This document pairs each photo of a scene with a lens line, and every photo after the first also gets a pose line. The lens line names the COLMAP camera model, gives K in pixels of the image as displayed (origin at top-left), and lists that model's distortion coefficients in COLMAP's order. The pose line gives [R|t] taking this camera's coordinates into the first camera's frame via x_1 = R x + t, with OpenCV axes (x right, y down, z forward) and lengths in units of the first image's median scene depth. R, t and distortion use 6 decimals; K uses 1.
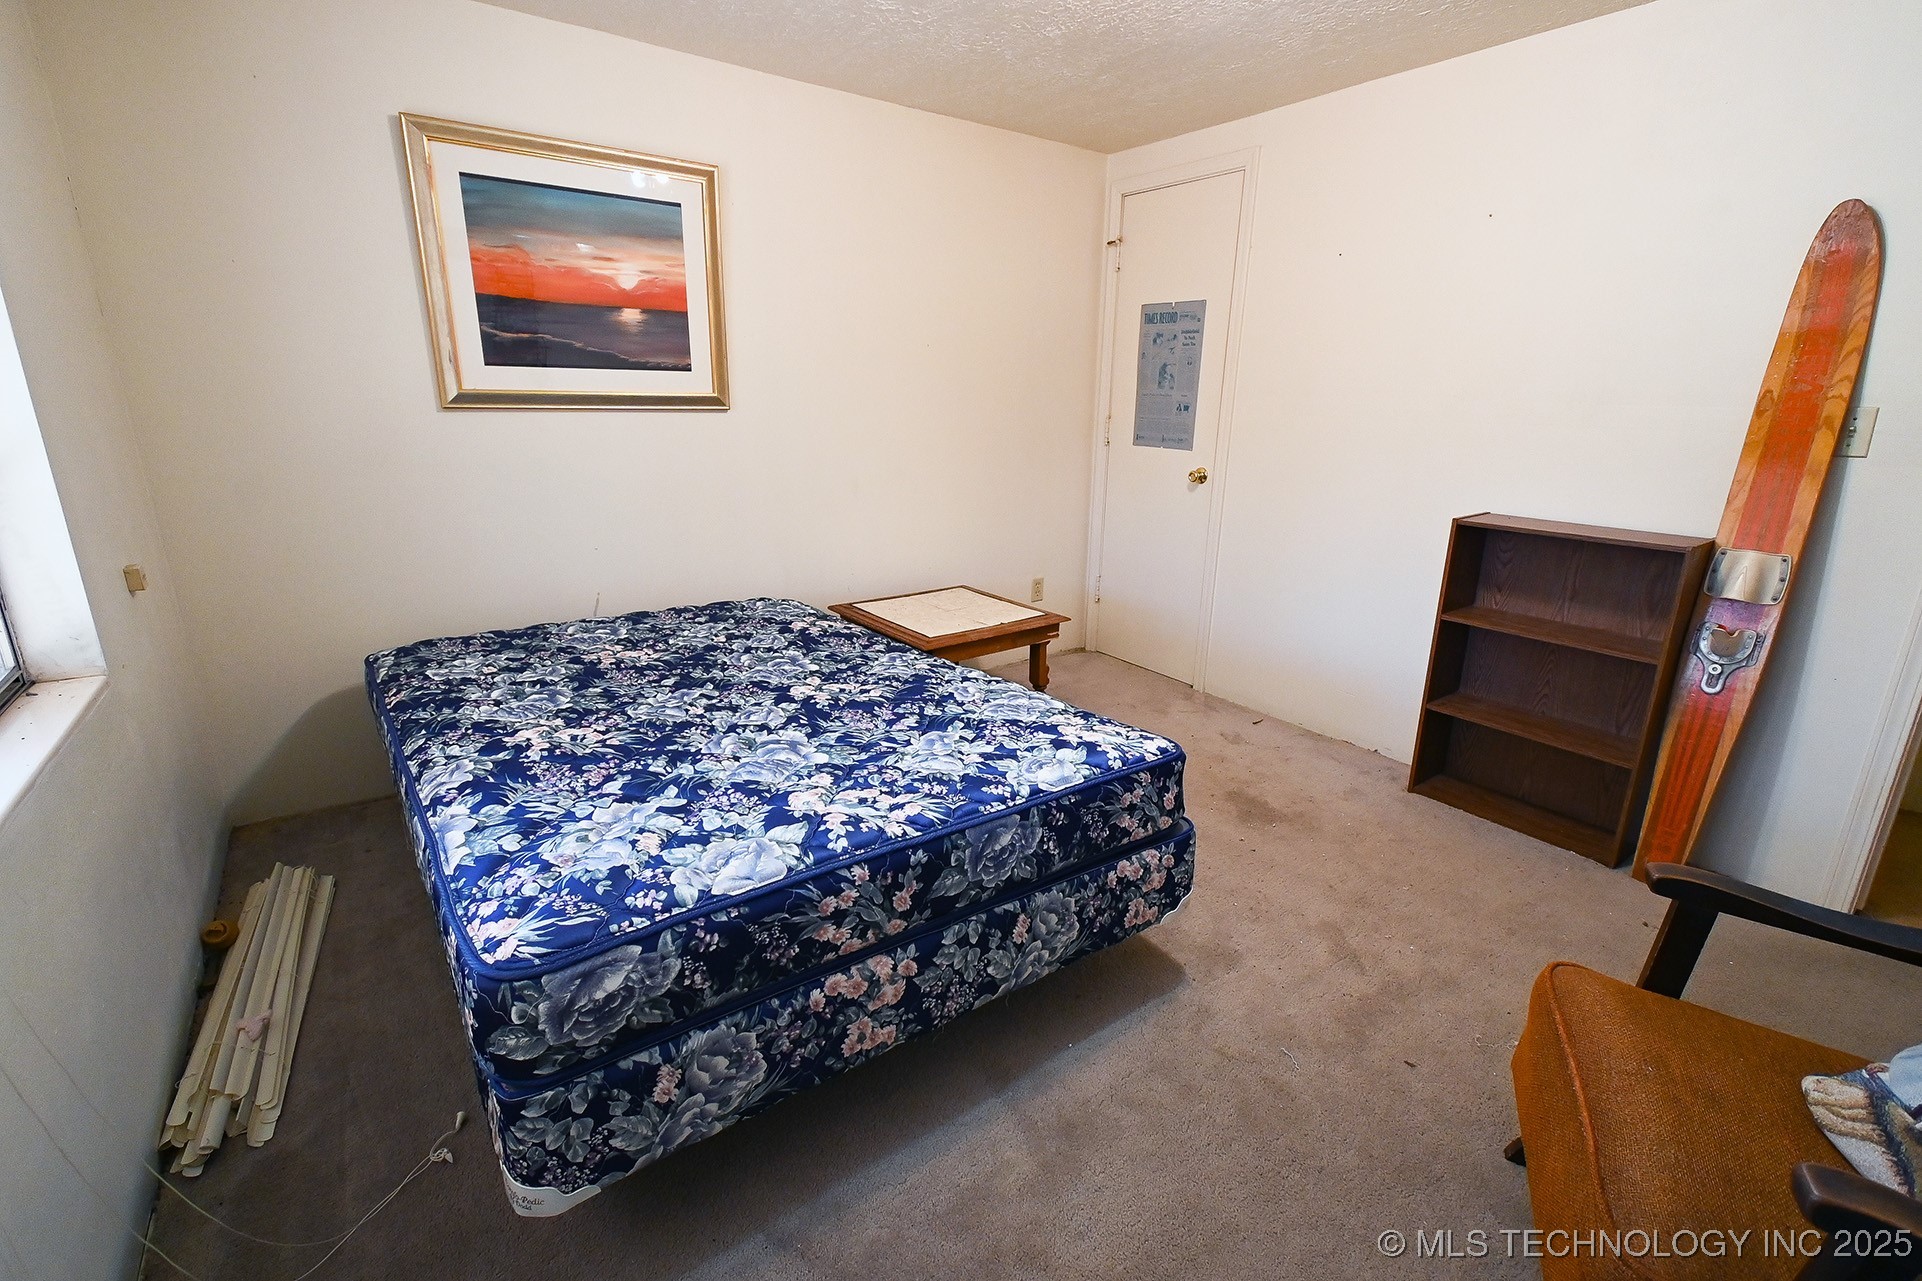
lens RADIAL K [[853.4, 0, 970.5], [0, 853.4, 634.1], [0, 0, 1]] dist [0.009304, -0.003639]
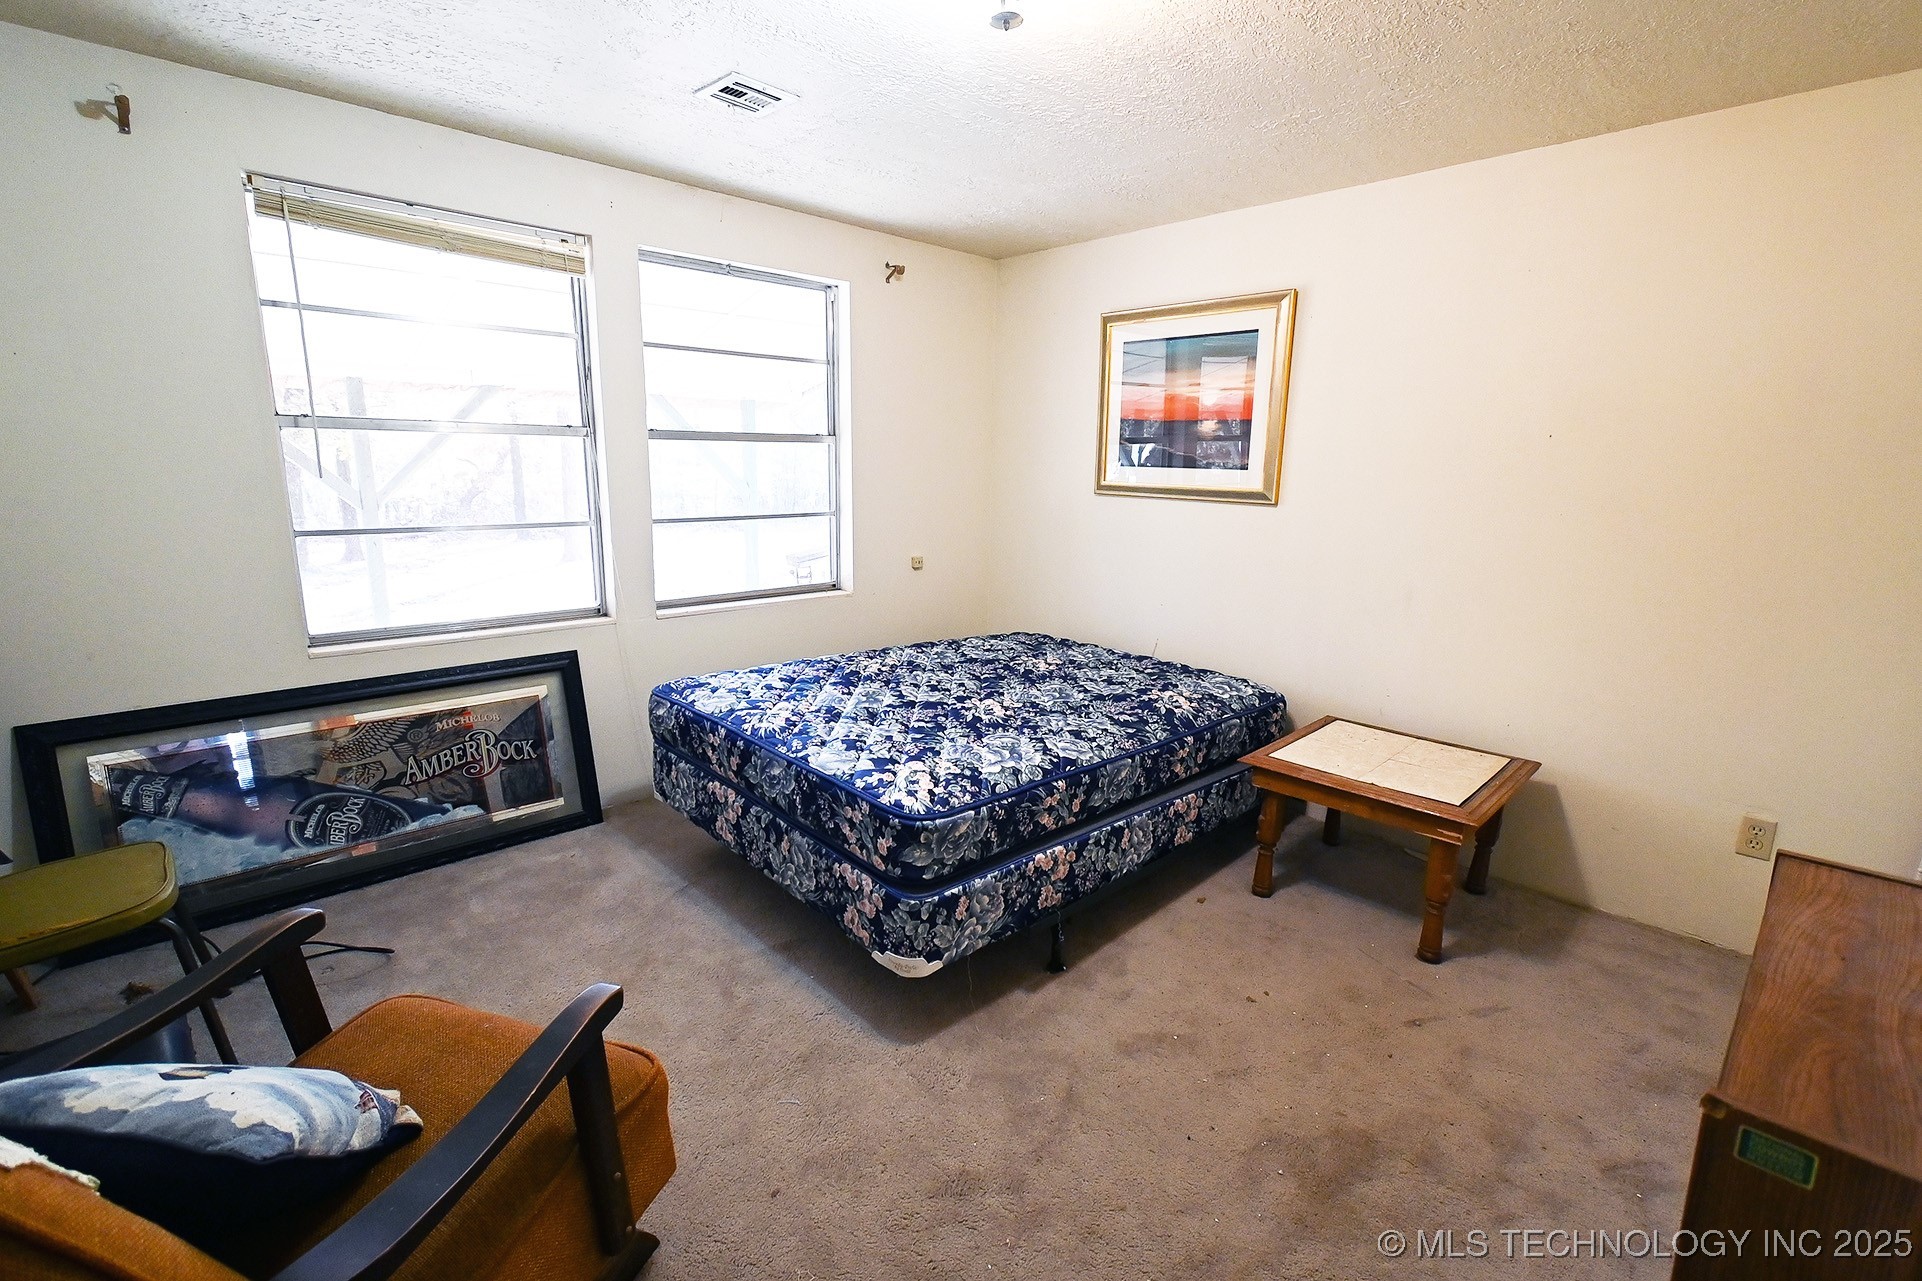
lens RADIAL K [[853.4, 0, 970.5], [0, 853.4, 634.1], [0, 0, 1]] dist [0.009304, -0.003639]
pose [[0.132273, 0.185439, -0.973713, 1.167223], [-0.290780, 0.946383, 0.140733, -0.232934], [0.947603, 0.264521, 0.179103, 0.764911]]
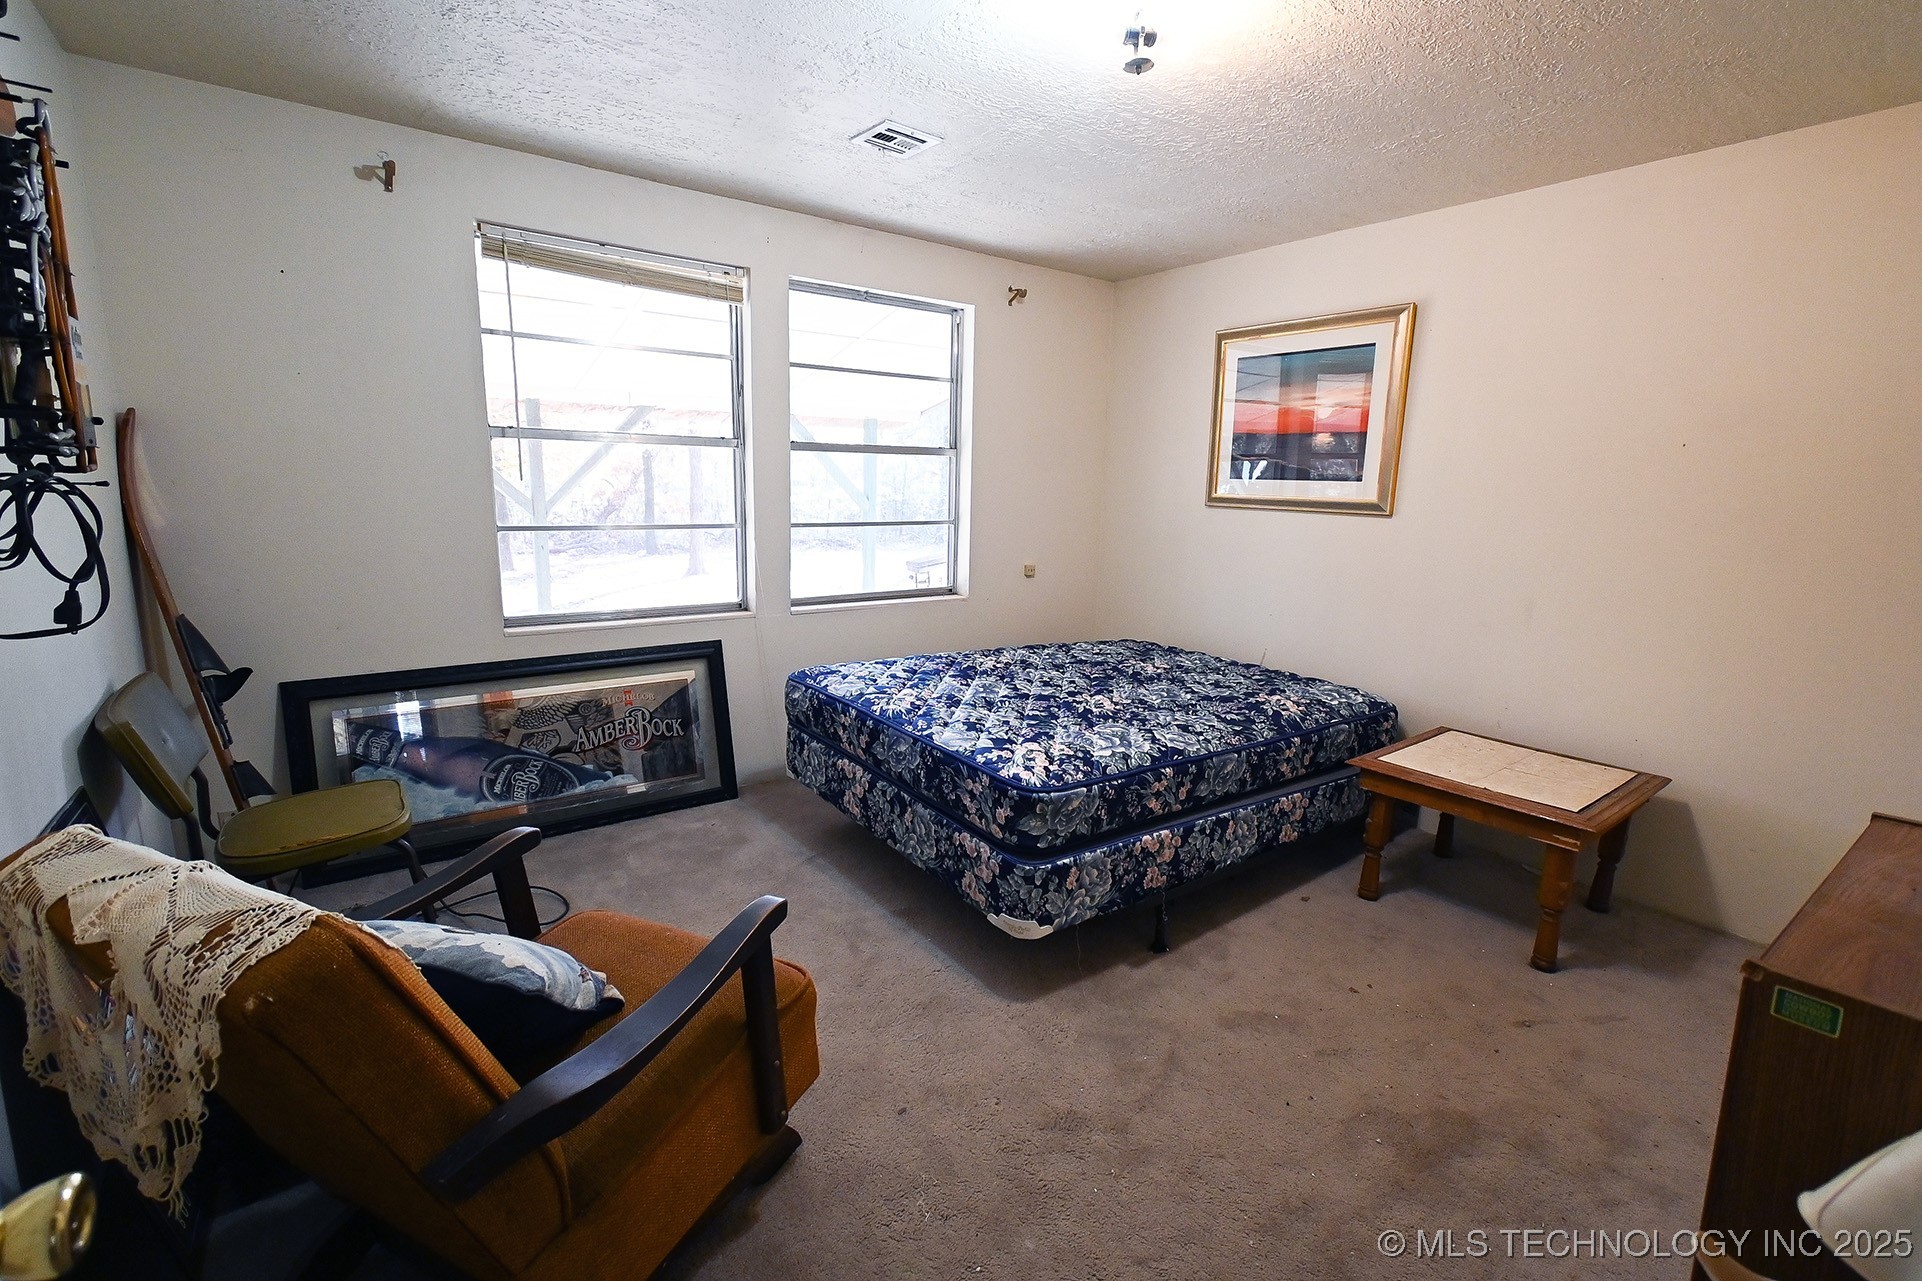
lens RADIAL K [[853.4, 0, 970.5], [0, 853.4, 634.1], [0, 0, 1]] dist [0.009304, -0.003639]
pose [[0.012446, 0.161254, -0.986835, 1.261002], [-0.300499, 0.941894, 0.150120, -0.195558], [0.953701, 0.294674, 0.060179, 0.741939]]
